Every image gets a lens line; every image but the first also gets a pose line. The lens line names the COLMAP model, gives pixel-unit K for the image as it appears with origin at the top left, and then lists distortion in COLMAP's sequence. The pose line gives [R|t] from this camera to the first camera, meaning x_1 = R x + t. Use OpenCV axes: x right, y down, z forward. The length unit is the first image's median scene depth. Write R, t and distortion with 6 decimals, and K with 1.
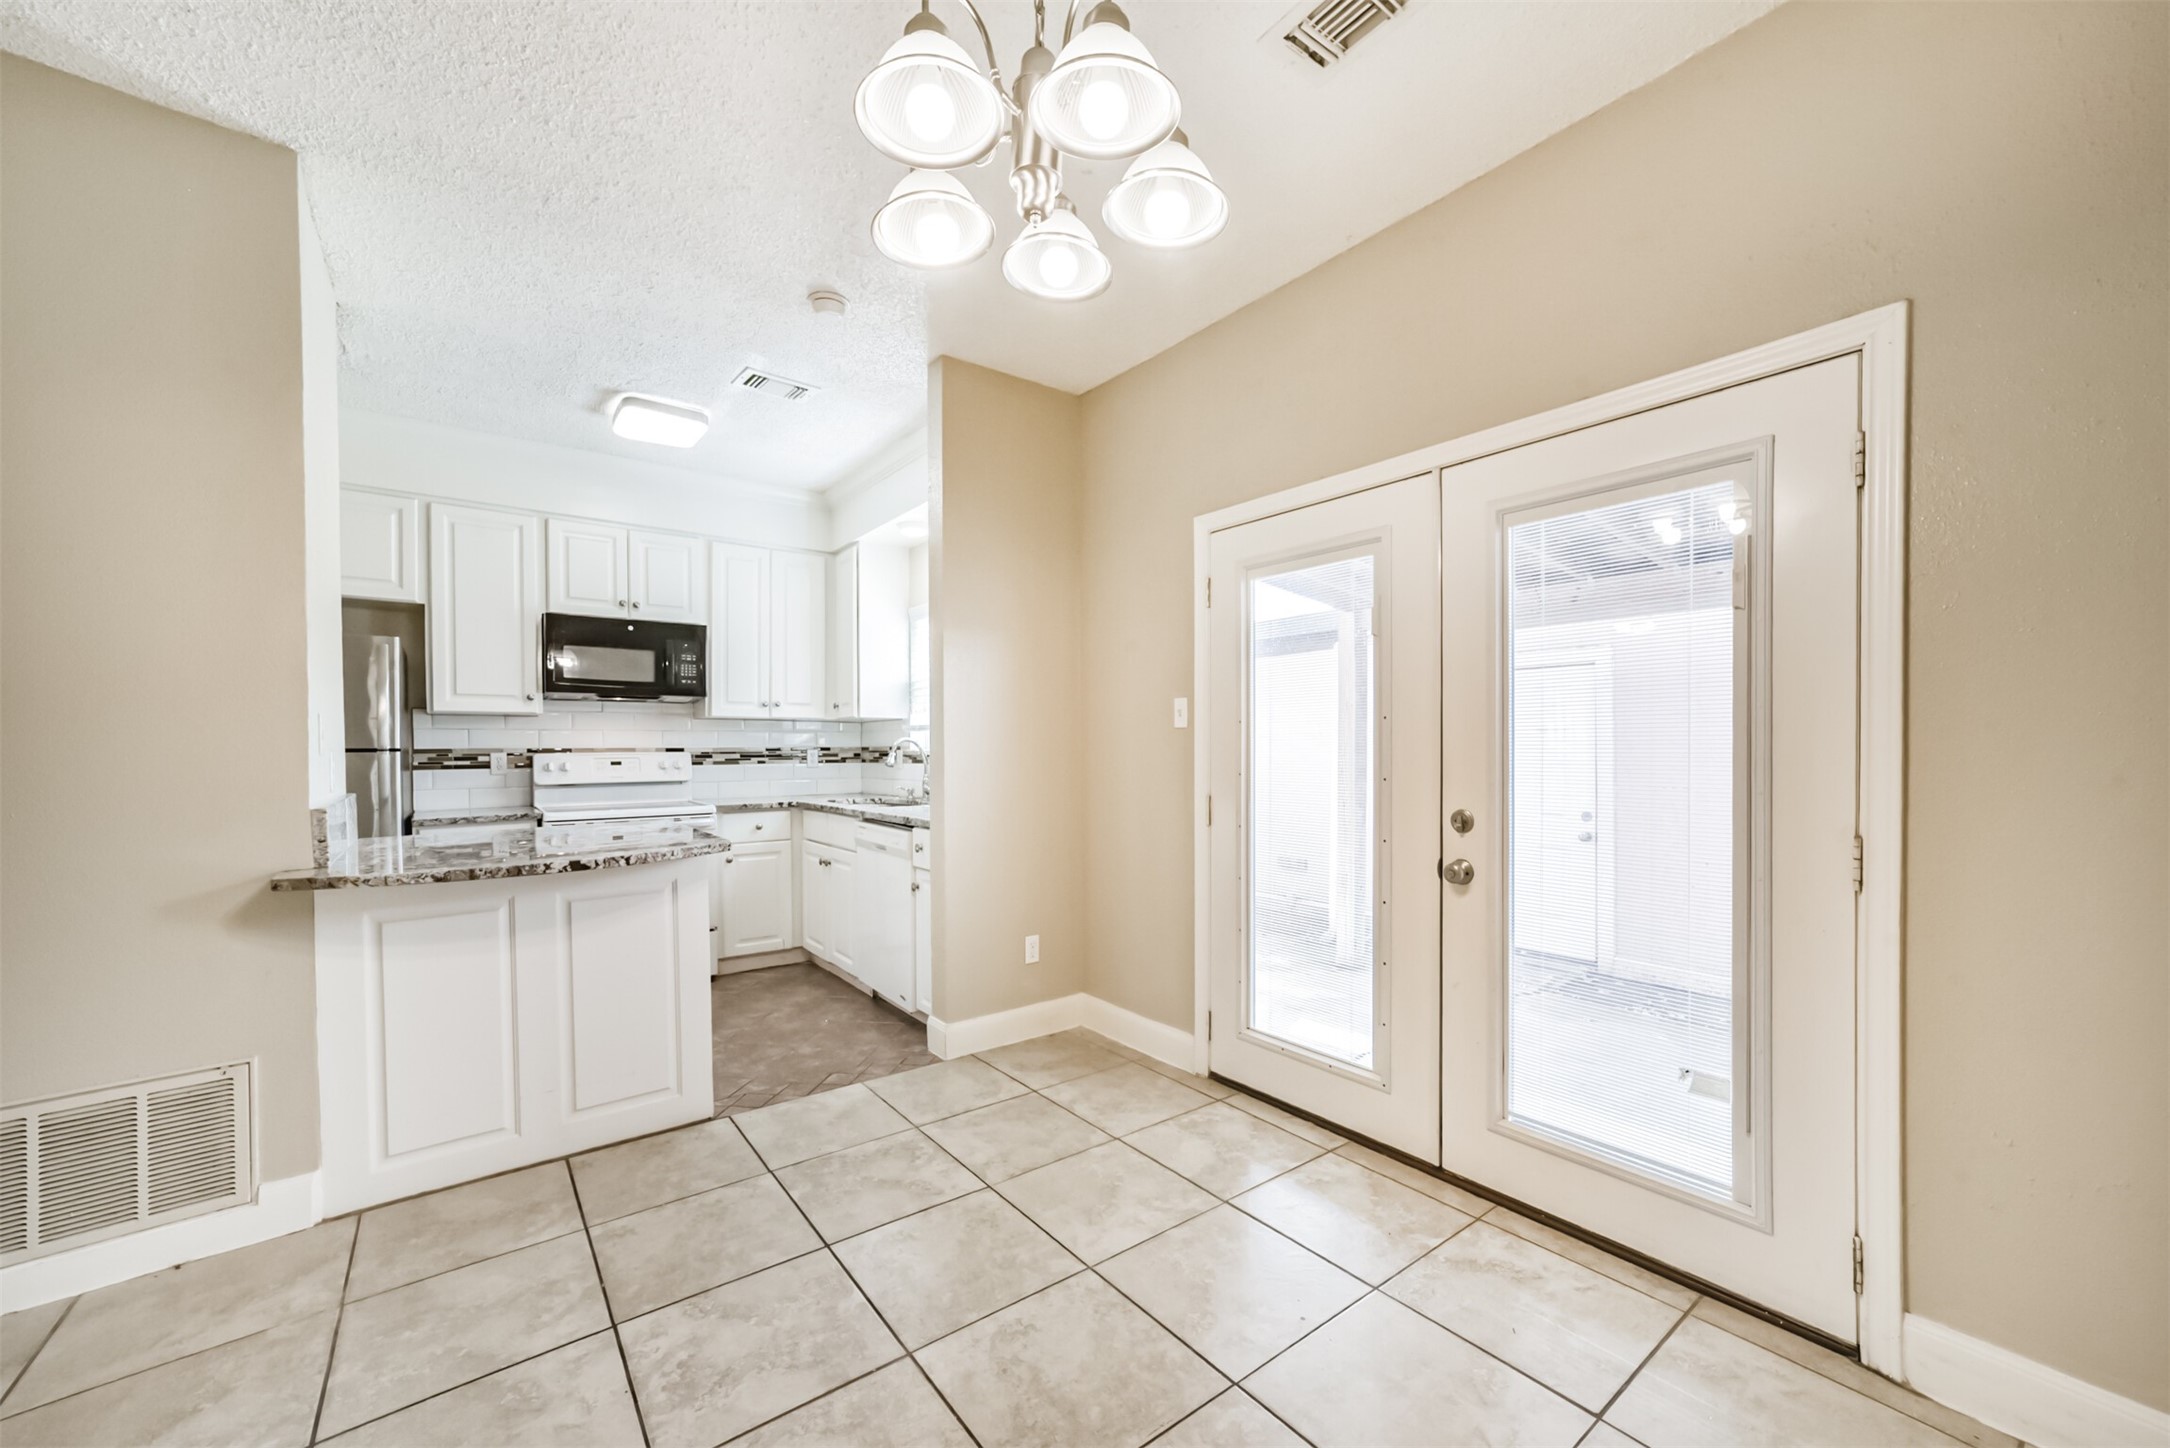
lens RADIAL K [[834.3, 0, 1084.3], [0, 834.3, 755.5], [0, 0, 1]] dist [-0.001354, 0.000074]
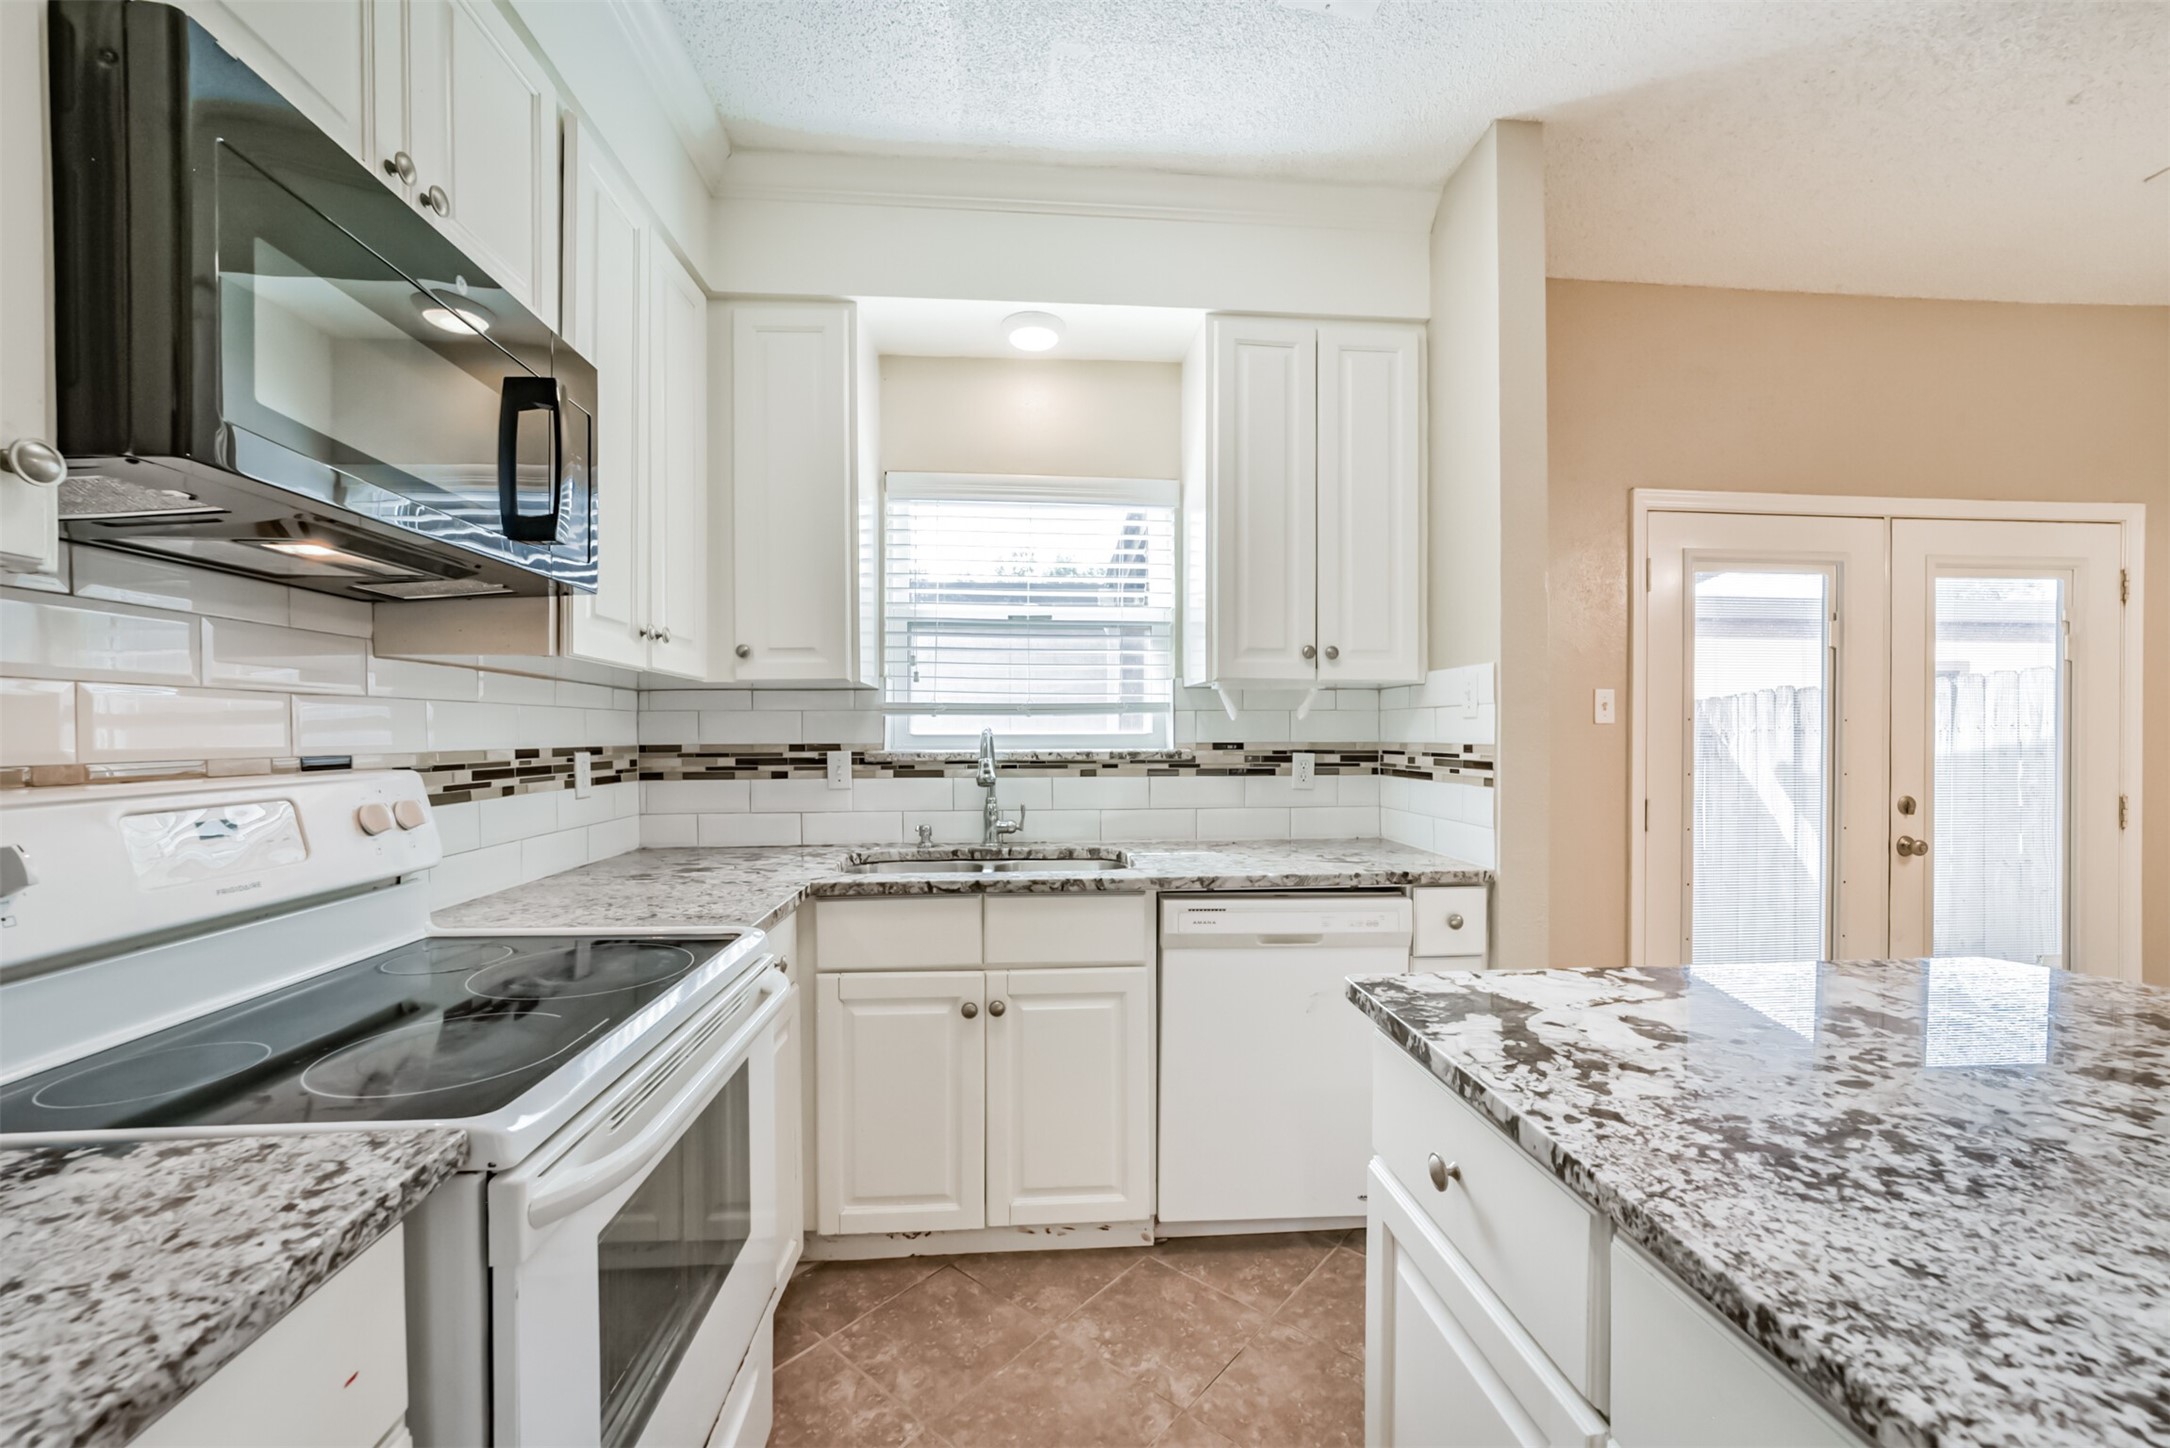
lens RADIAL K [[855.8, 0, 1090.1], [0, 855.8, 744.2], [0, 0, 1]] dist [-0.026504, 0.010004]
pose [[0.537411, -0.006287, 0.843297, -0.629584], [0.007217, 0.999970, 0.002856, -0.012540], [-0.843290, 0.004551, 0.537440, 0.674707]]
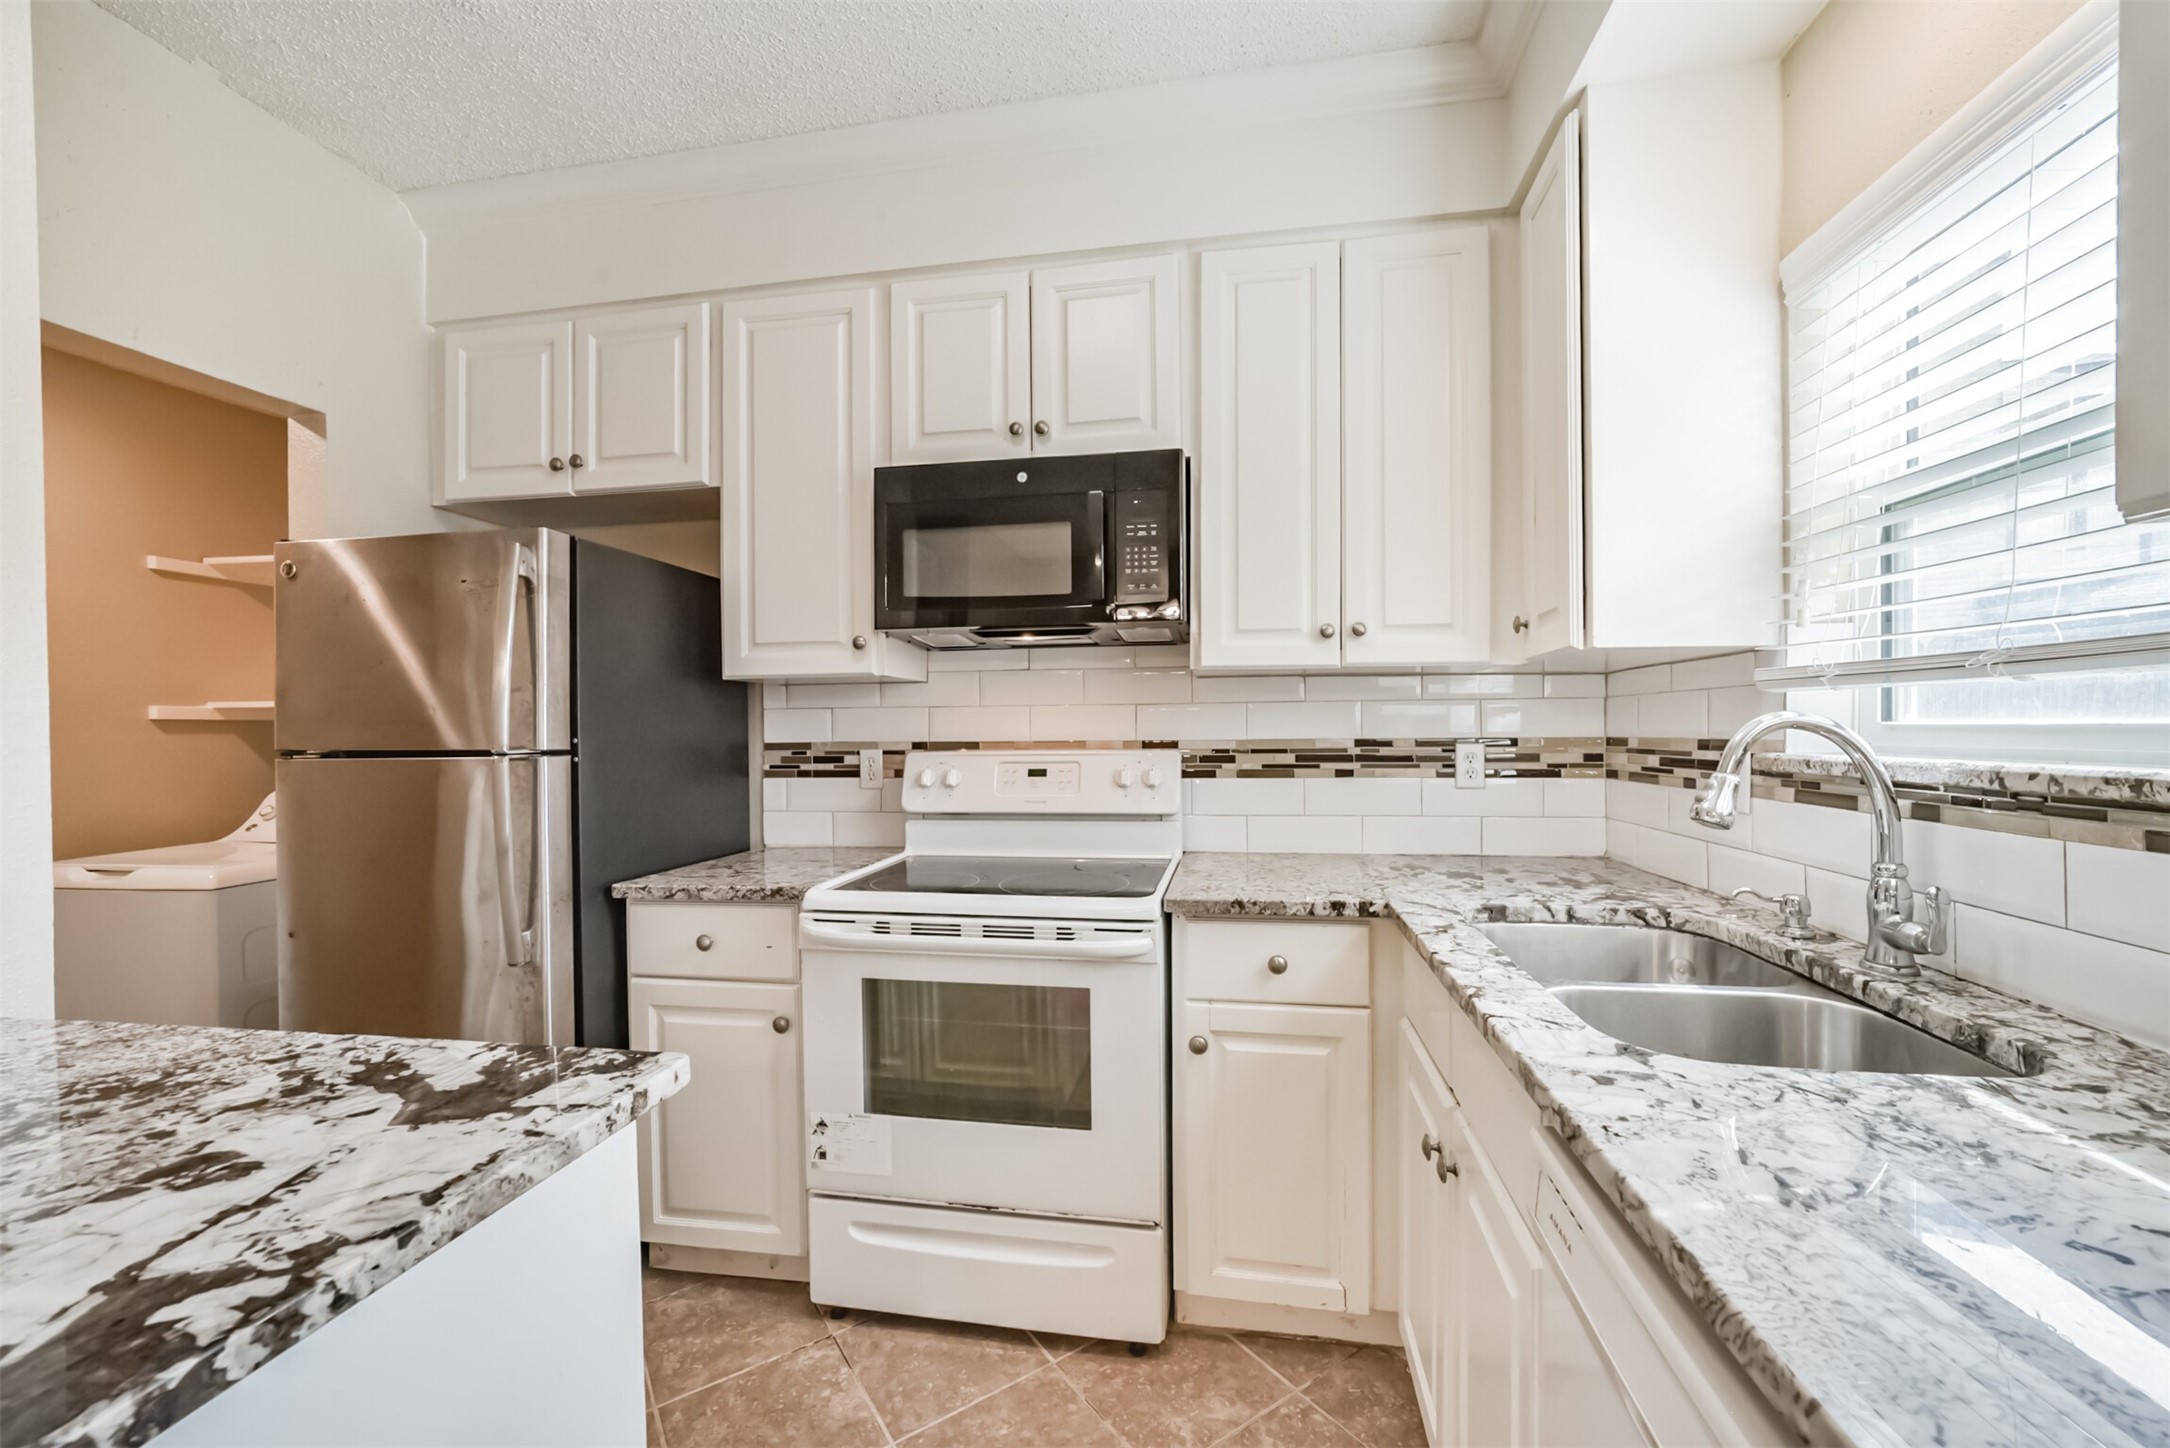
lens RADIAL K [[855.6, 0, 1088.3], [0, 855.6, 734.6], [0, 0, 1]] dist [-0.023705, 0.009273]
pose [[0.676212, 0.005300, -0.736688, -0.171817], [-0.001564, 0.999982, 0.005759, -0.016019], [0.736706, -0.002742, 0.676208, 0.684265]]
